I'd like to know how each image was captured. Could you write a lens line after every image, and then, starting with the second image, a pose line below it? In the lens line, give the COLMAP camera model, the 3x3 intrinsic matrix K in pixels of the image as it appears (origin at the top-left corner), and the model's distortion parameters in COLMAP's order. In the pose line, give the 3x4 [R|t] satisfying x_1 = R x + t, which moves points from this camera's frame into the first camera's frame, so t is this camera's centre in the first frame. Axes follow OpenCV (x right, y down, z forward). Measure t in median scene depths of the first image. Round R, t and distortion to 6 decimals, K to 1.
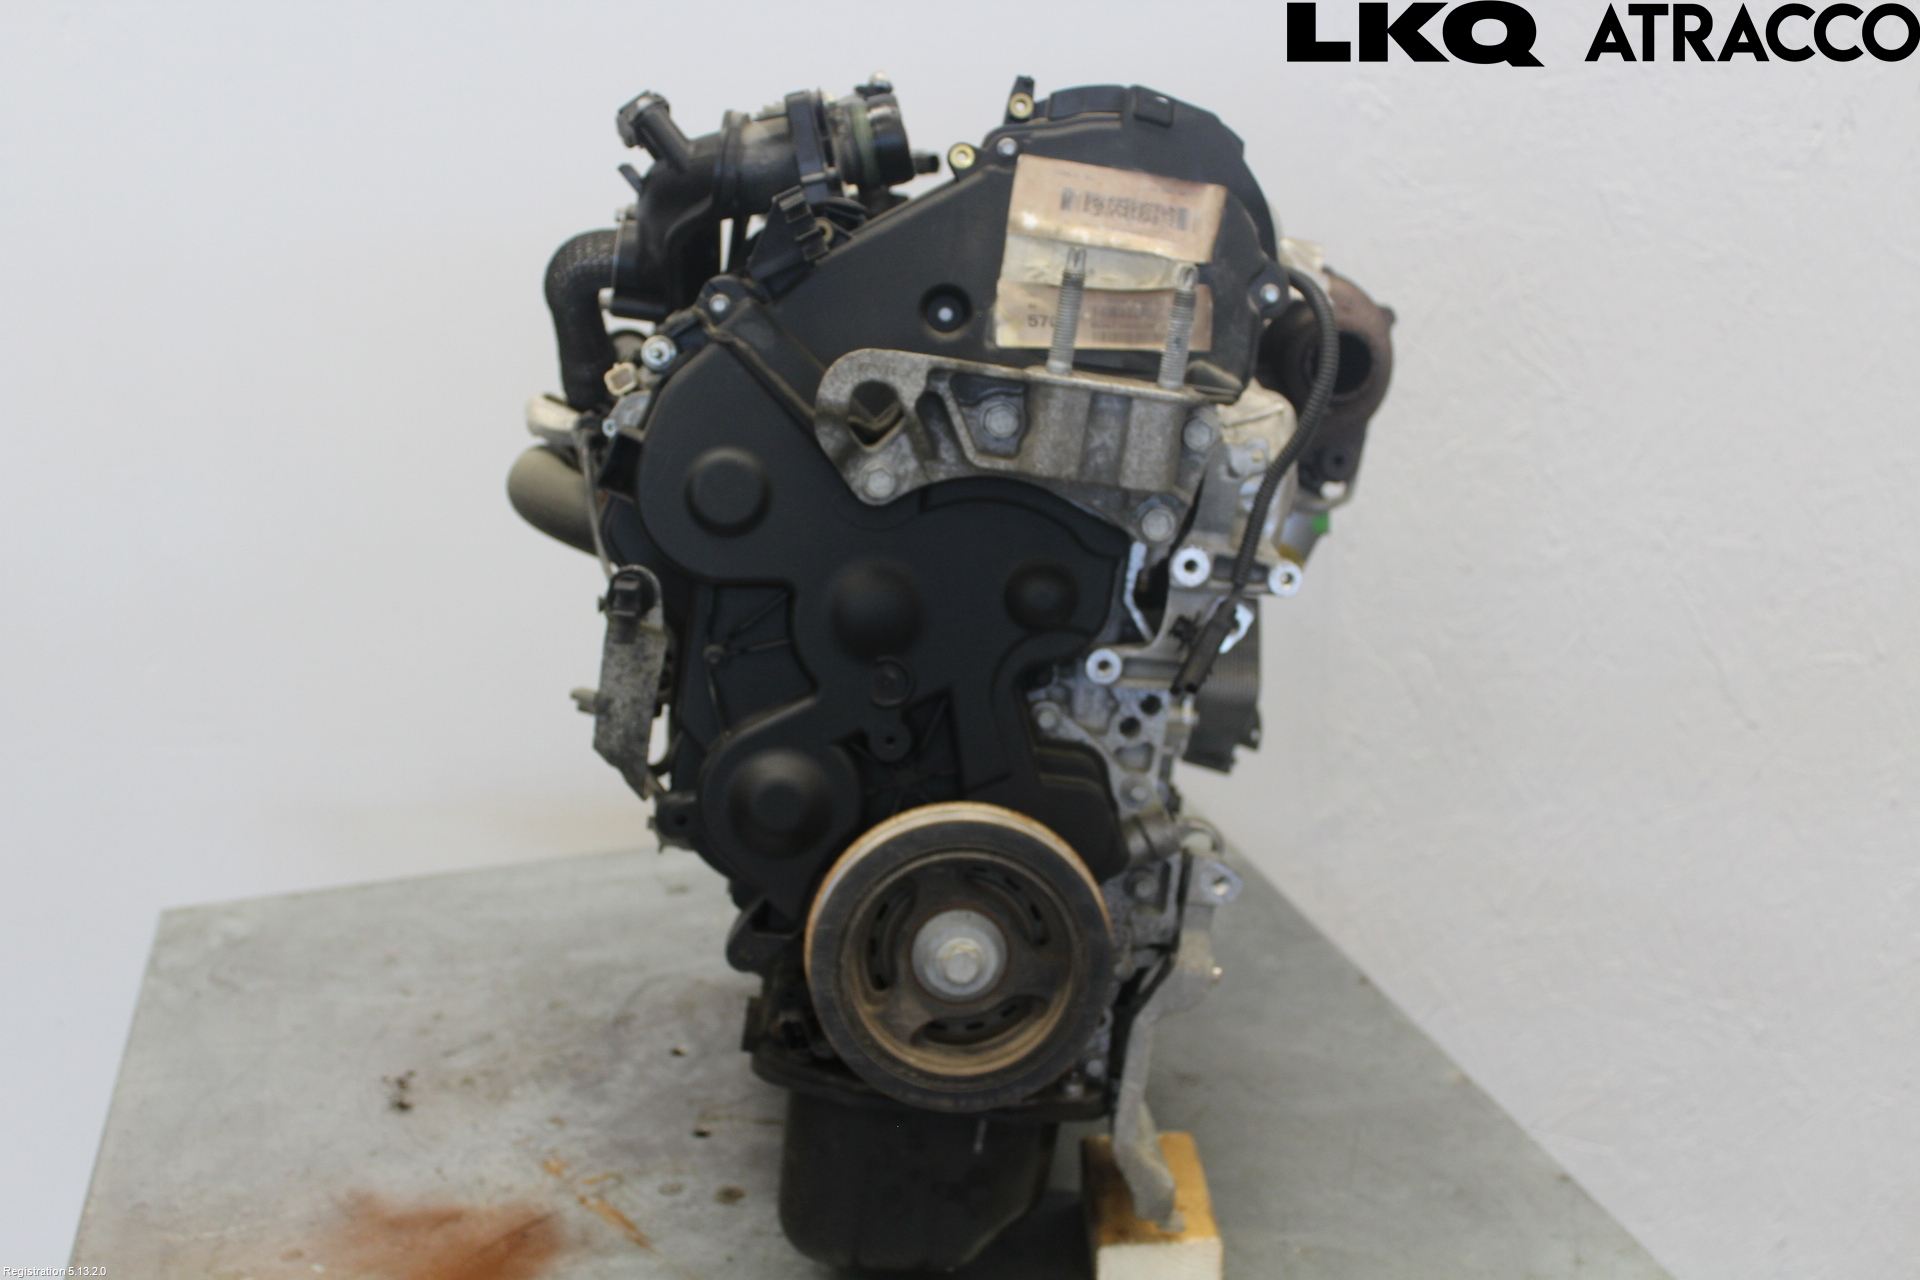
lens RADIAL K [[2018.6, 0, 960.0], [0, 2018.6, 640.0], [0, 0, 1]] dist [-0.116150, 0.003414]
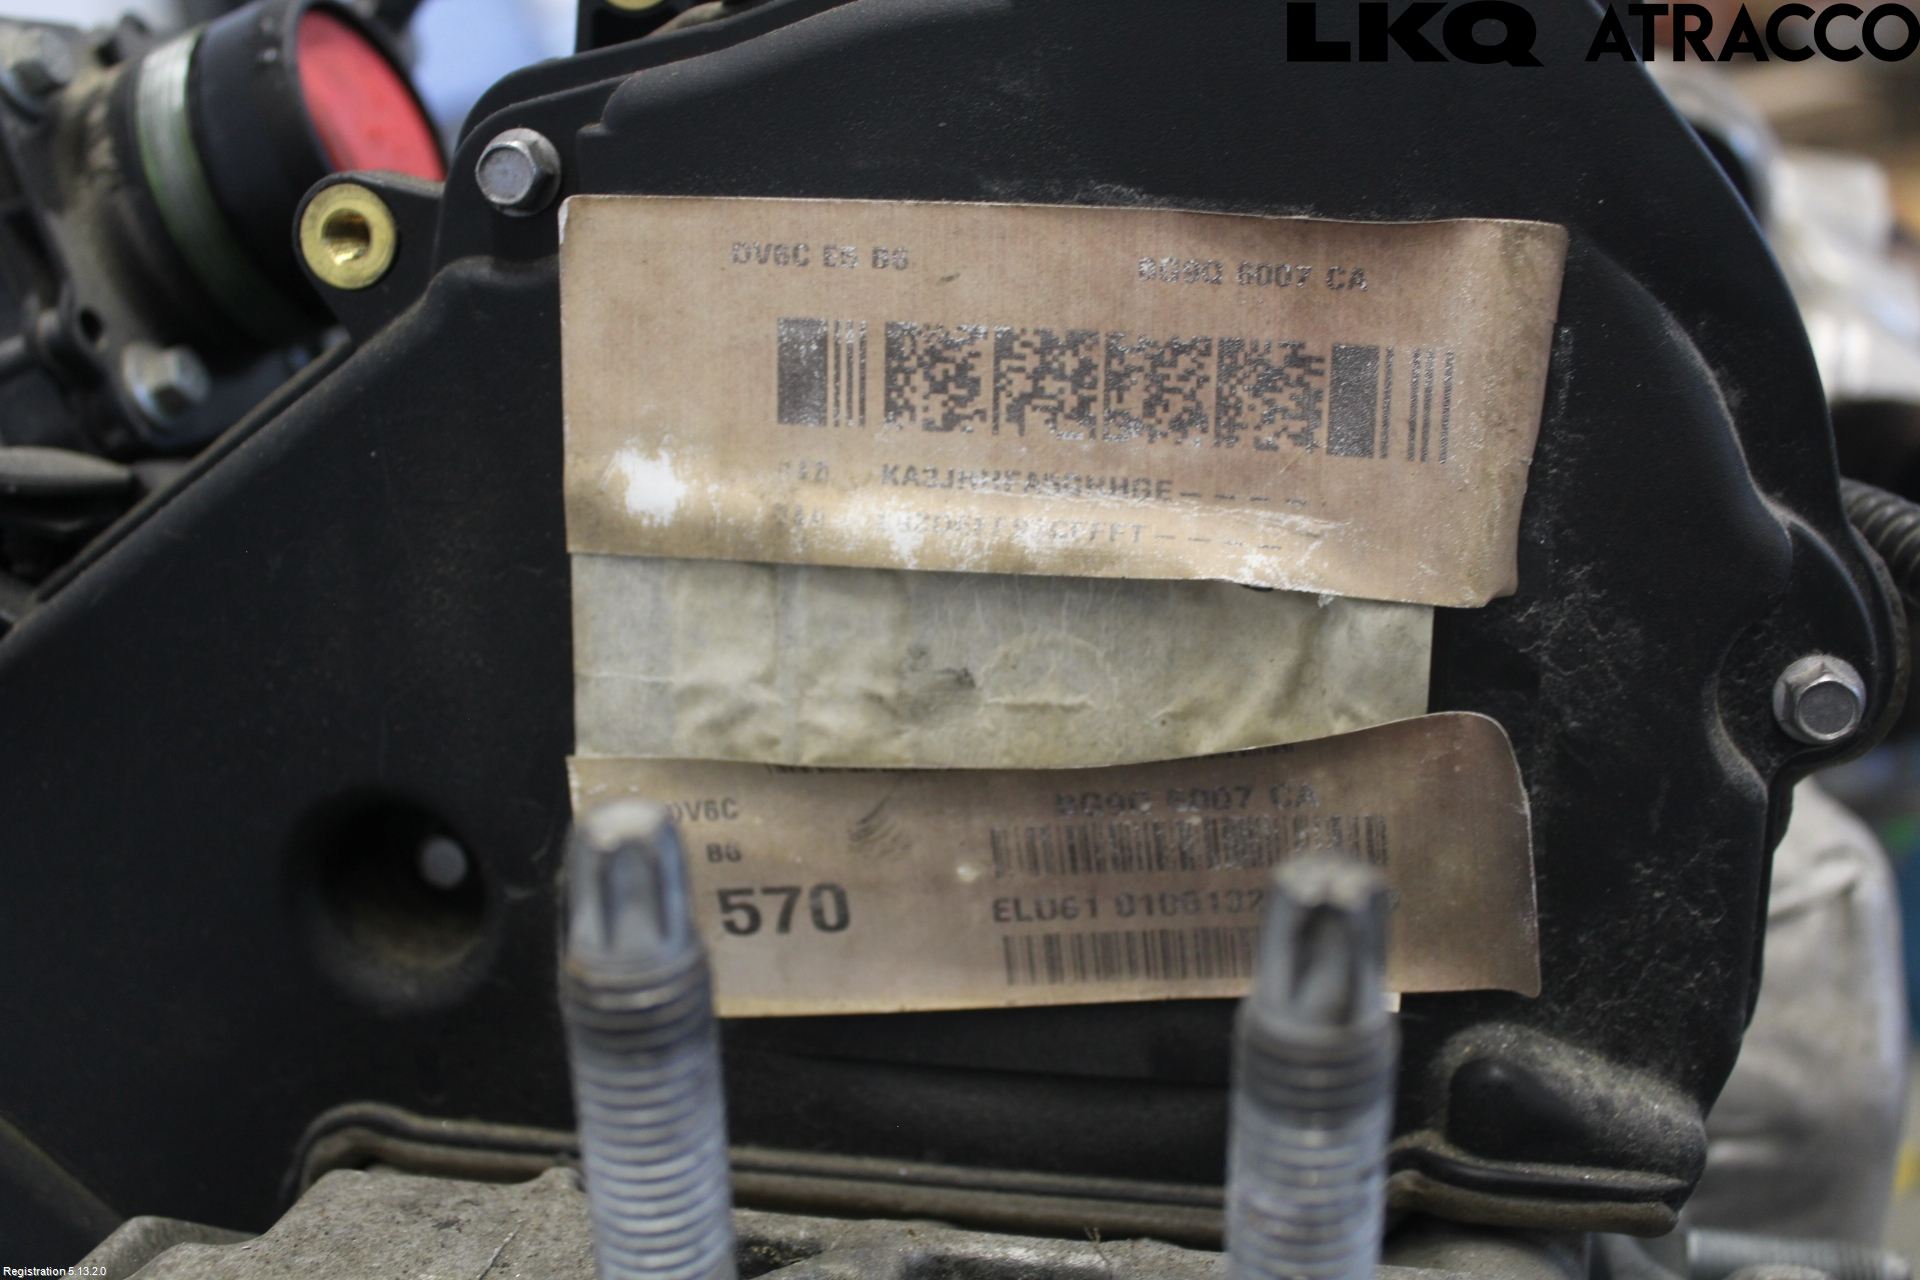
lens RADIAL K [[2018.6, 0, 960.0], [0, 2018.6, 640.0], [0, 0, 1]] dist [-0.116150, 0.003414]
pose [[0.970149, -0.081306, -0.228475, 0.116424], [0.100491, 0.992211, 0.073612, -0.204669], [0.220711, -0.094374, 0.970763, 0.788925]]
